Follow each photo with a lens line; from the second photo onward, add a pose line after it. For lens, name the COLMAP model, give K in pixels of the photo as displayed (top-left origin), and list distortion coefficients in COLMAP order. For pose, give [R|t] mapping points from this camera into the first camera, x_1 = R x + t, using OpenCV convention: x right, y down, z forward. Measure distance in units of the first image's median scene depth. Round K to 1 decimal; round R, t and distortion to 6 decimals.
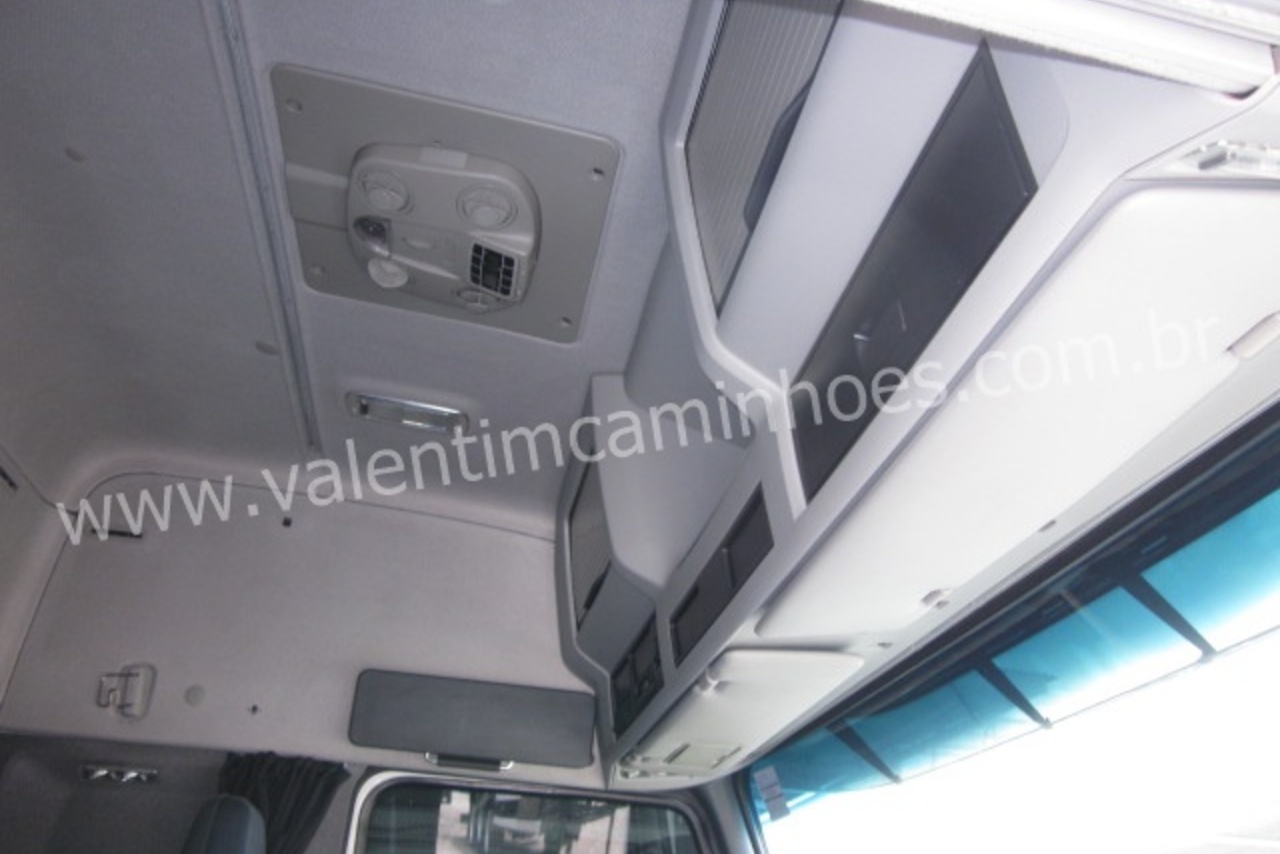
lens RADIAL K [[1060.1, 0, 640.0], [0, 1060.1, 427.0], [0, 0, 1]] dist [-0.062273, 0.008470]
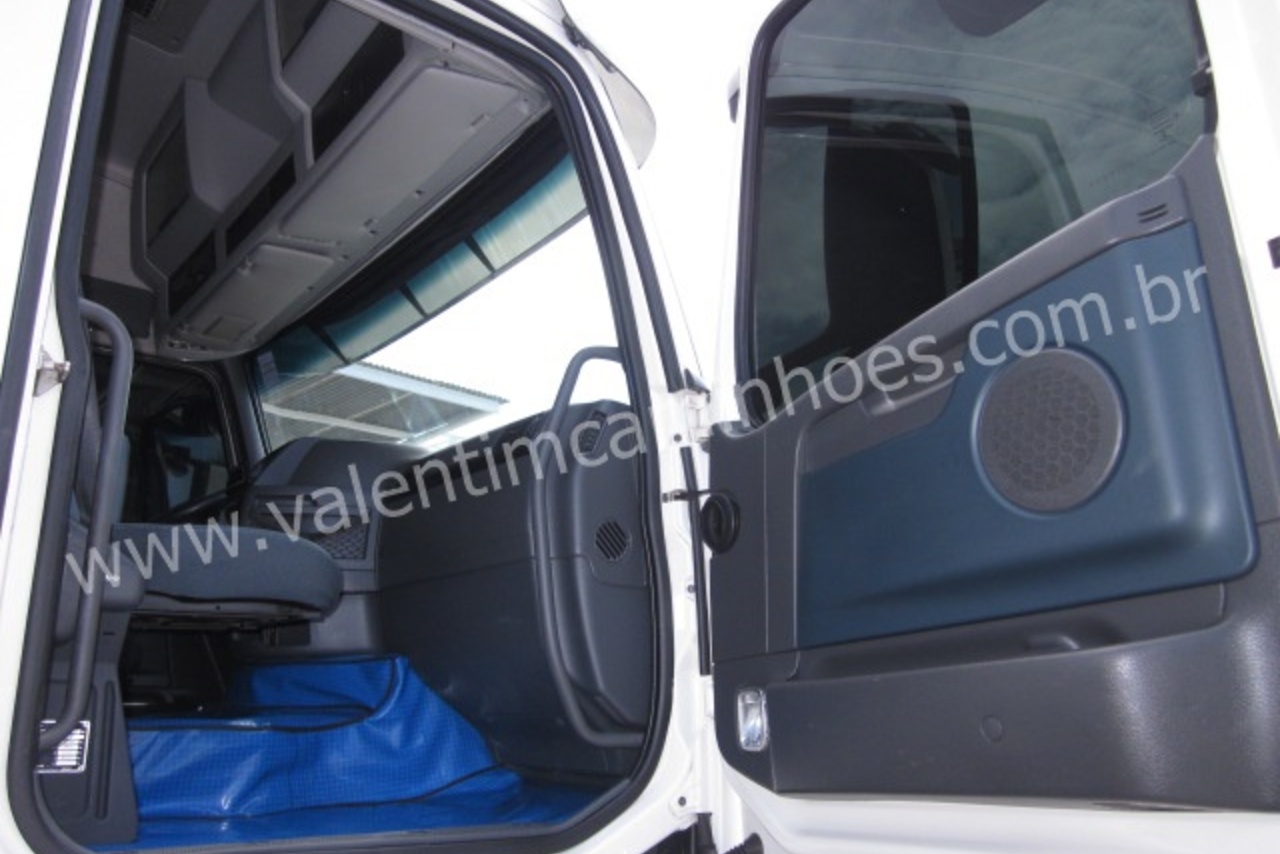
lens RADIAL K [[1044.0, 0, 640.0], [0, 1044.0, 427.0], [0, 0, 1]] dist [-0.004841, 0.002300]
pose [[0.885629, 0.089765, 0.455635, -0.095648], [-0.187647, 0.966649, 0.174292, 0.050947], [-0.424794, -0.239857, 0.872937, -0.691328]]
